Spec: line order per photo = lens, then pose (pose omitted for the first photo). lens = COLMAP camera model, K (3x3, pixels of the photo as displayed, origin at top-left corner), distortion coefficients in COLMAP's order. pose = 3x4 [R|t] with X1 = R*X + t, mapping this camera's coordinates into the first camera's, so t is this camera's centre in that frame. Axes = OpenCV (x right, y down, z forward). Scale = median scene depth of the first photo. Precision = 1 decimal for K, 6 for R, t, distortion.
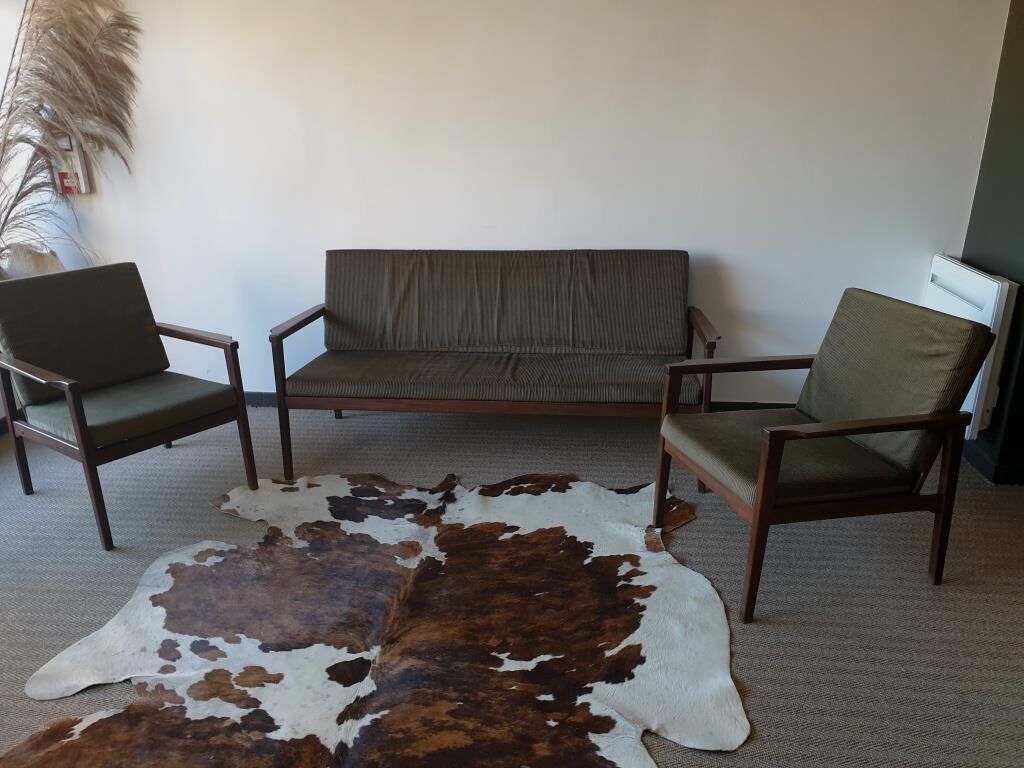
lens RADIAL K [[825.9, 0, 553.0], [0, 825.9, 352.5], [0, 0, 1]] dist [-0.013230, 0.037228]
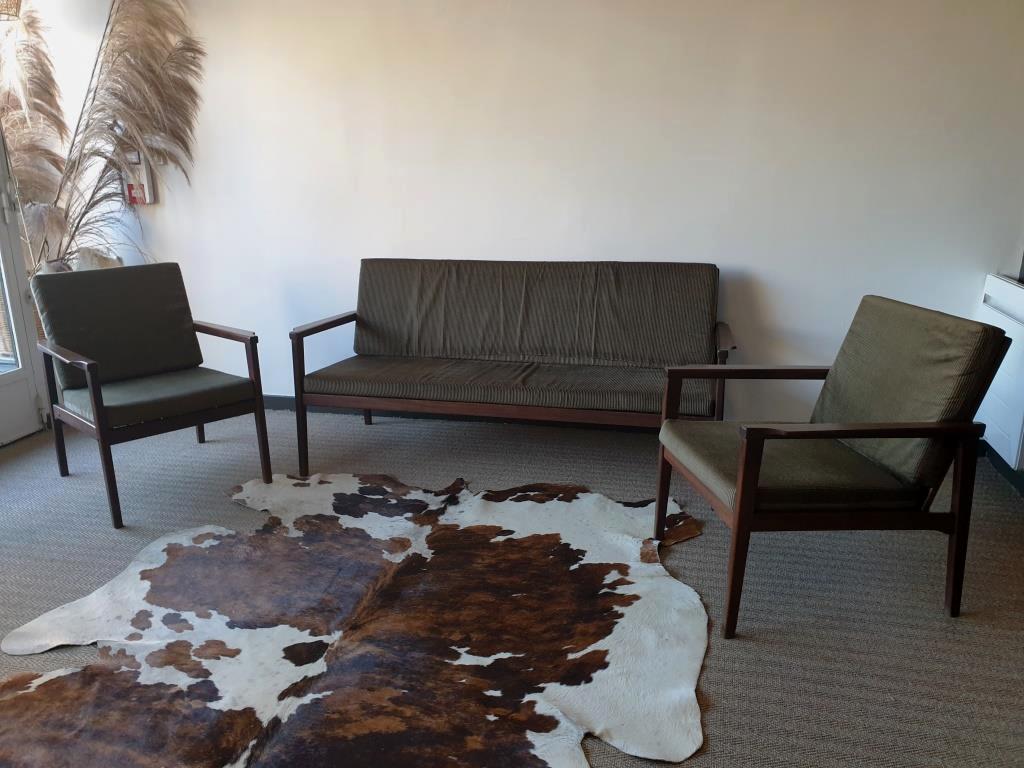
lens RADIAL K [[825.9, 0, 551.6], [0, 825.9, 340.6], [0, 0, 1]] dist [-0.013230, 0.037228]
pose [[0.991609, 0.027844, -0.126243, 0.122869], [-0.037013, 0.996798, -0.070883, 0.055234], [0.123865, 0.074961, 0.989464, 0.021237]]
